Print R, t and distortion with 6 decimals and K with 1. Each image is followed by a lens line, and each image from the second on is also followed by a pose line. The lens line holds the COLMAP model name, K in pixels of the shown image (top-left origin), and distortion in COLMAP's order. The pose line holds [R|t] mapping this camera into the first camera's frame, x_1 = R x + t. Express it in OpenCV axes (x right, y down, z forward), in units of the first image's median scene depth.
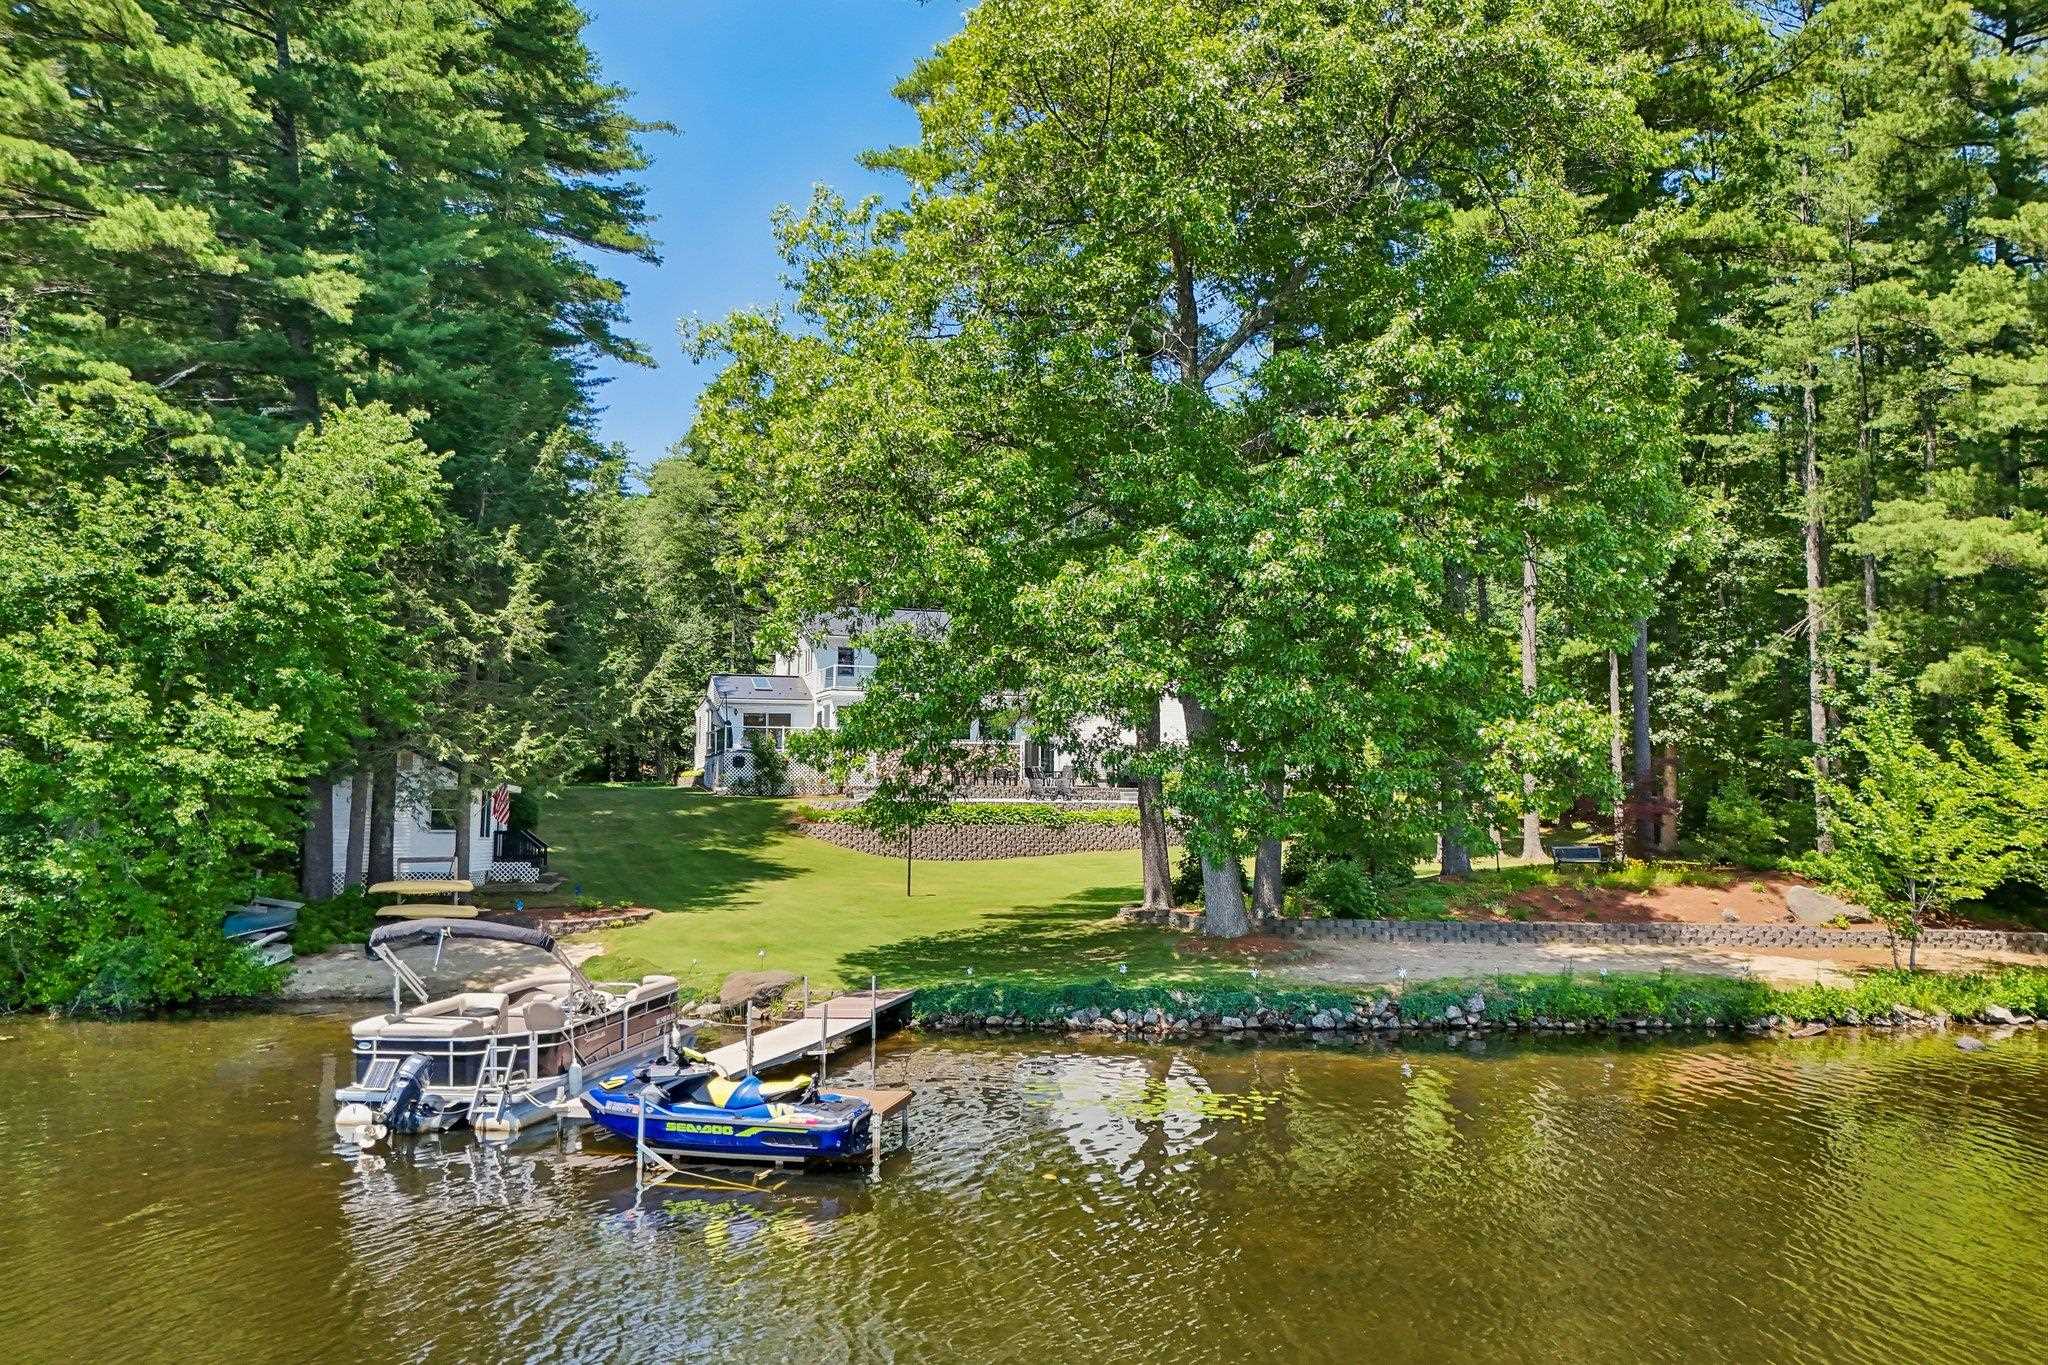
lens RADIAL K [[1503.9, 0, 1017.9], [0, 1503.9, 686.1], [0, 0, 1]] dist [0.073707, -0.083940]
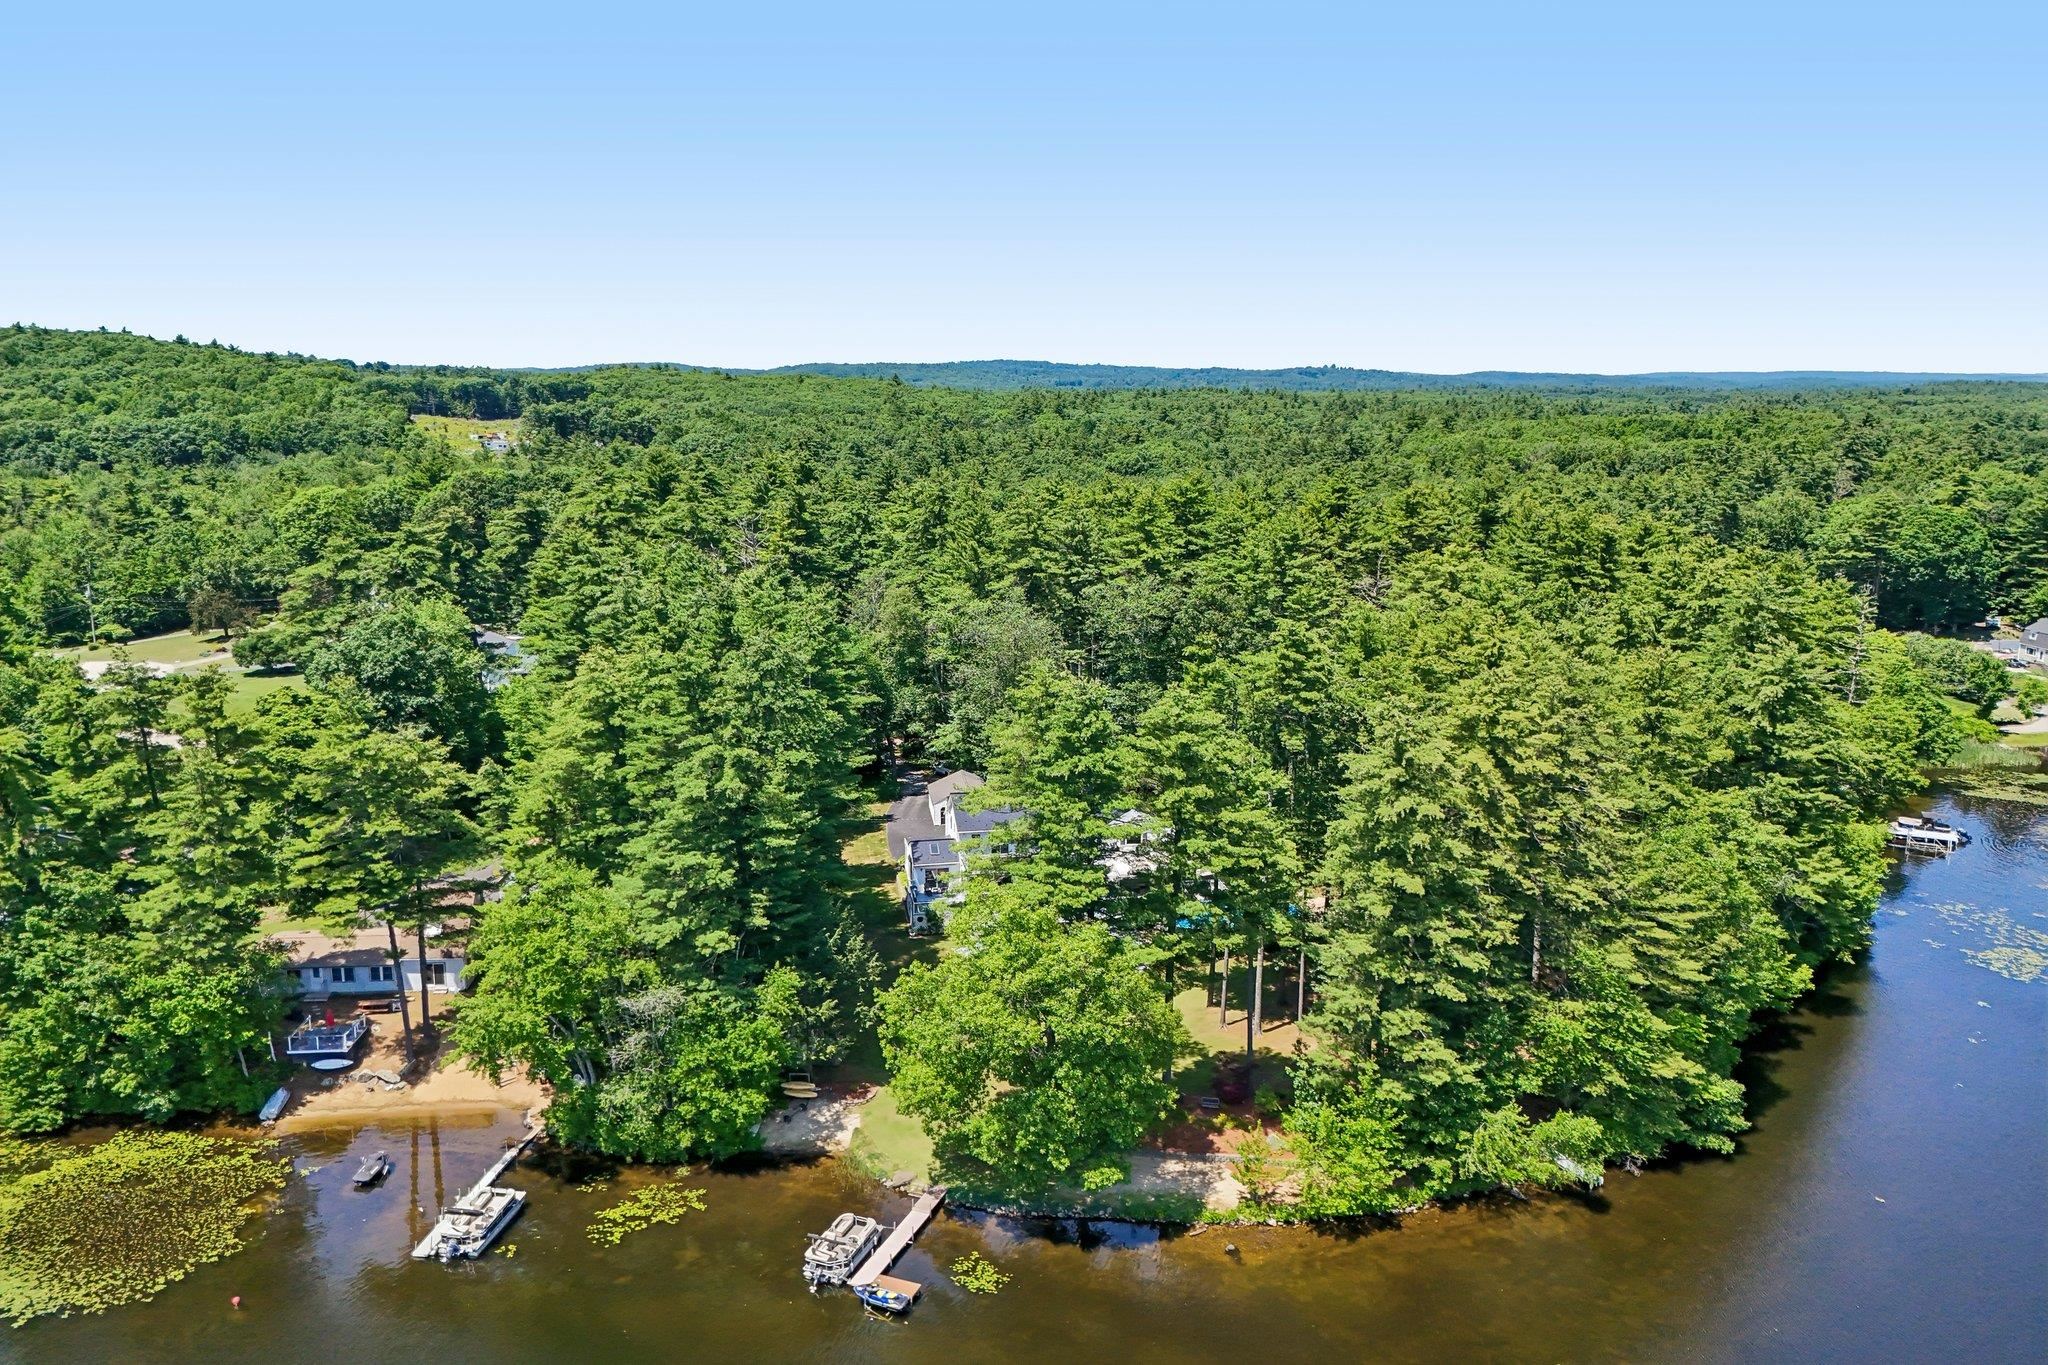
lens RADIAL K [[1503.9, 0, 1017.9], [0, 1503.9, 686.1], [0, 0, 1]] dist [0.073707, -0.083940]
pose [[0.986045, 0.037863, -0.162117, 0.564199], [0.010852, 0.957105, 0.289539, -1.761607], [0.166126, -0.287258, 0.943337, -1.759964]]
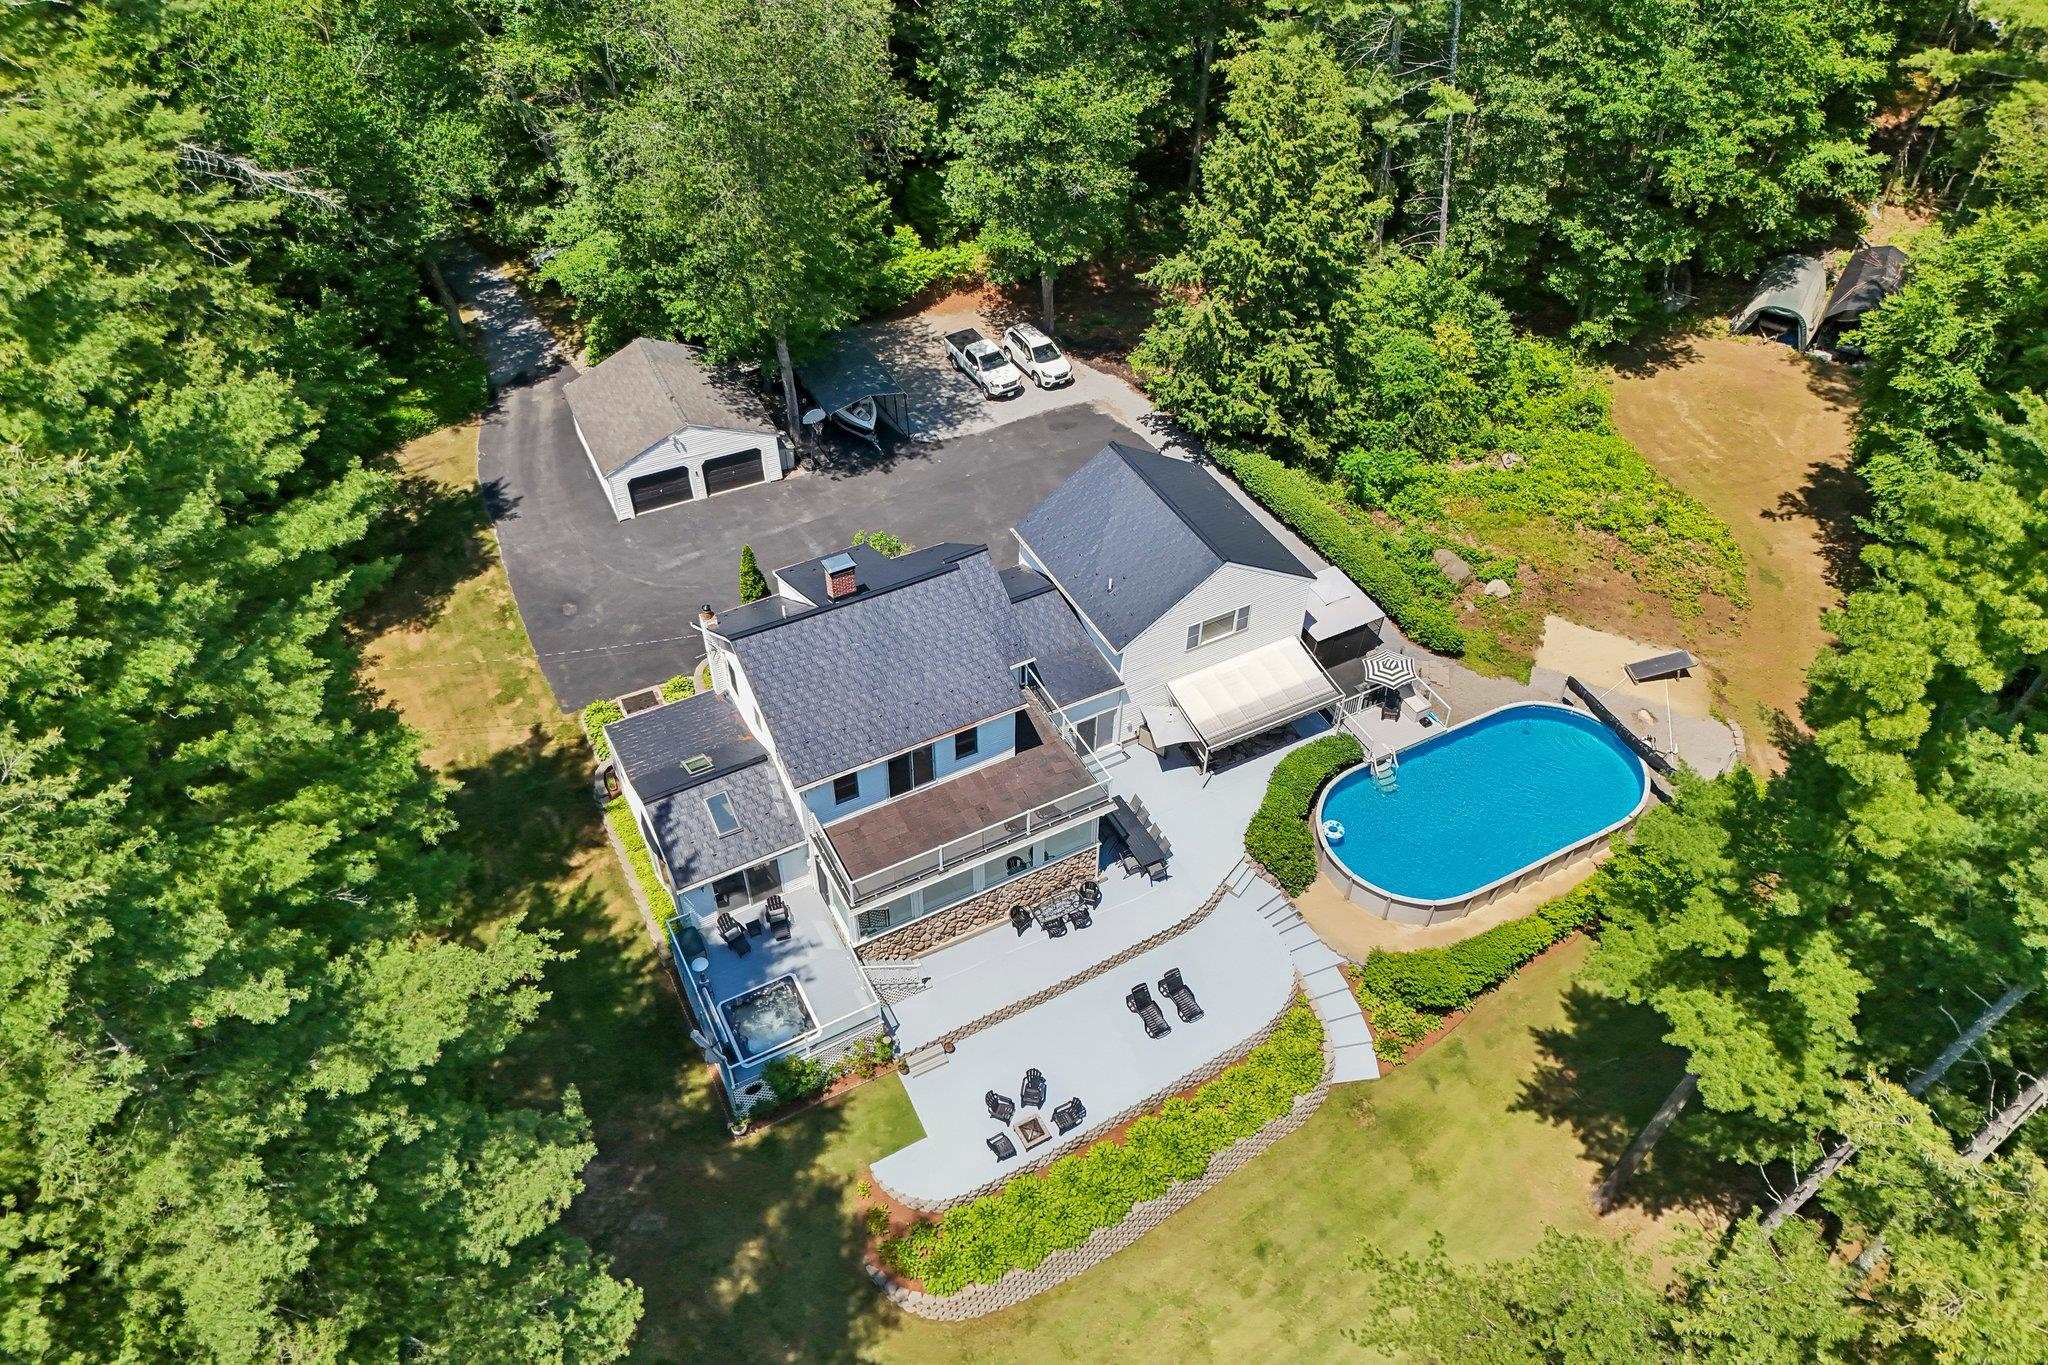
lens RADIAL K [[1498.3, 0, 1024.0], [0, 1498.3, 682.5], [0, 0, 1]] dist [0.094787, -0.110211]
pose [[0.989480, -0.098181, 0.106254, -0.231420], [-0.016428, 0.653453, 0.756789, -1.268763], [-0.143734, -0.750573, 0.644966, 1.336261]]
